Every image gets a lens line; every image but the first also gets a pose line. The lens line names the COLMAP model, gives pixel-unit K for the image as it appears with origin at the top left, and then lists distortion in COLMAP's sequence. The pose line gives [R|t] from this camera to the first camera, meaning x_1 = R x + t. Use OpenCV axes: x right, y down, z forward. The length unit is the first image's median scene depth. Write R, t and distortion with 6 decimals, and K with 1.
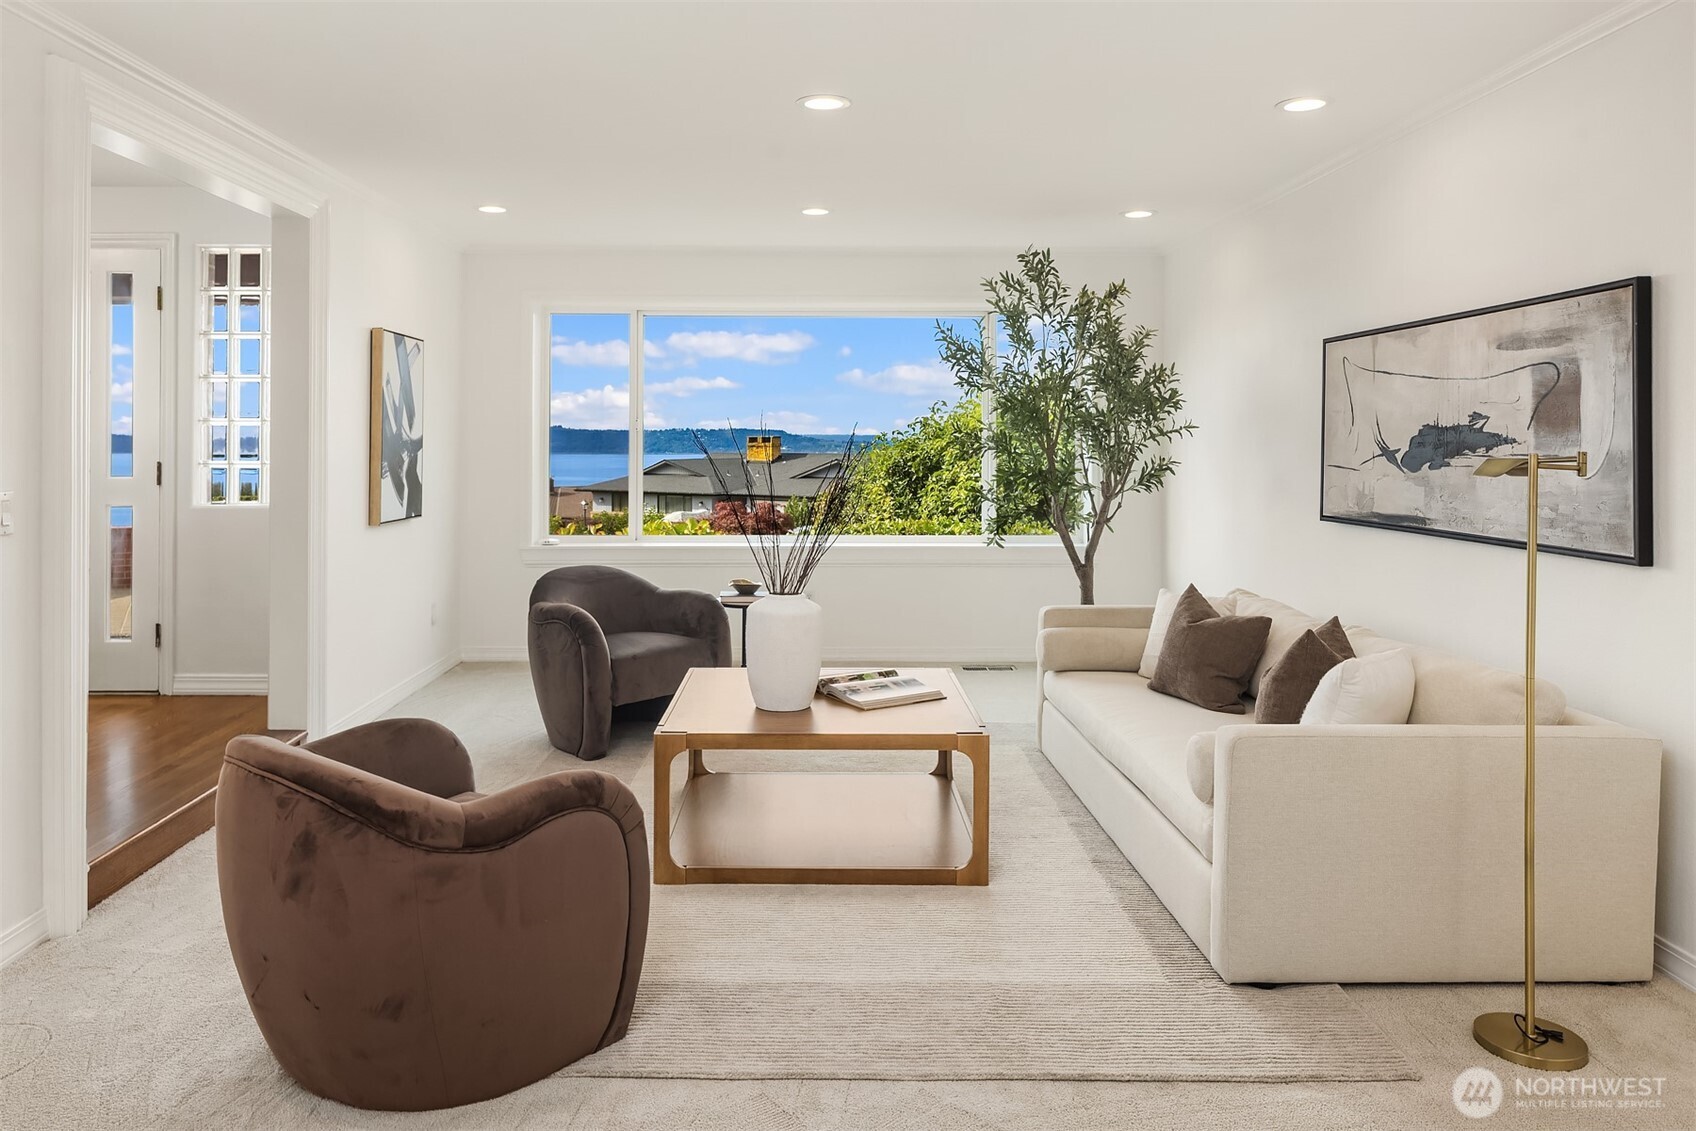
lens RADIAL K [[1213.4, 0, 851.7], [0, 1213.4, 553.4], [0, 0, 1]] dist [0.008213, 0.005388]
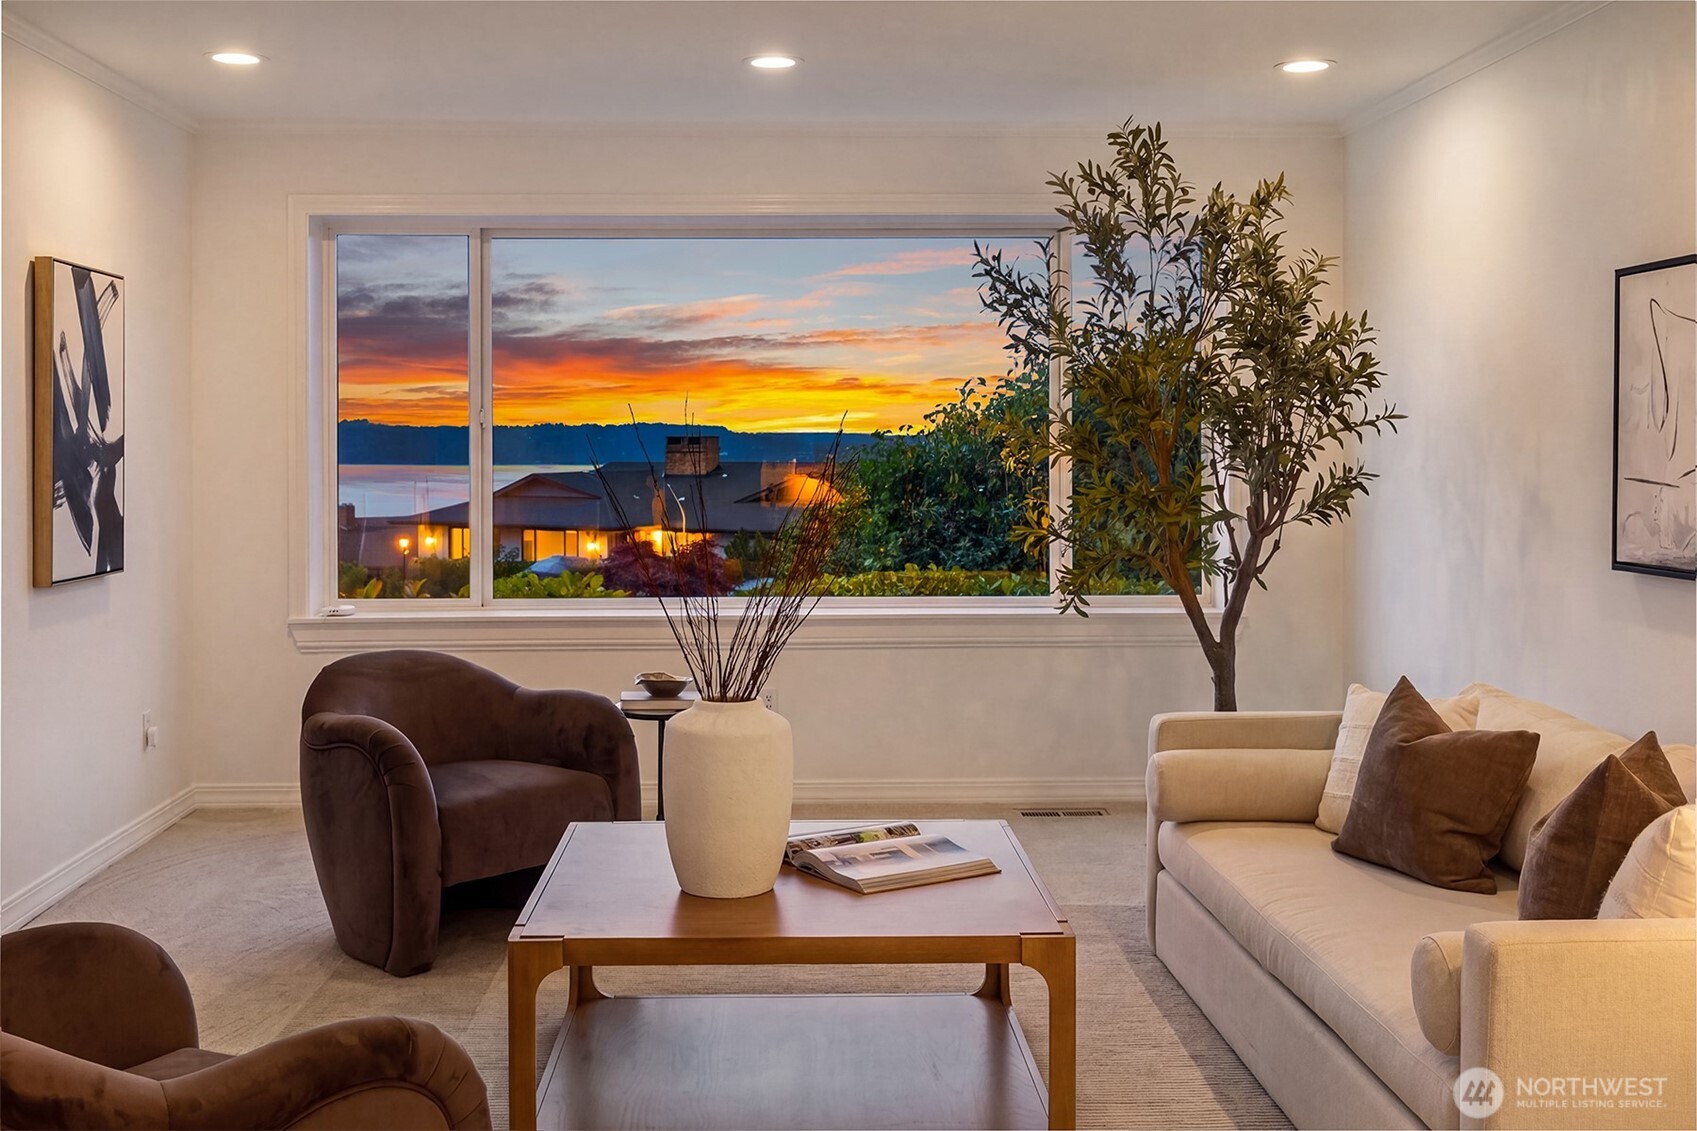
lens RADIAL K [[1214.1, 0, 844.6], [0, 1214.1, 573.7], [0, 0, 1]] dist [0.008213, 0.005388]
pose [[0.999176, -0.008713, 0.039644, -0.020778], [0.008049, 0.999826, 0.016857, -0.037672], [-0.039784, -0.016524, 0.999072, 0.397958]]
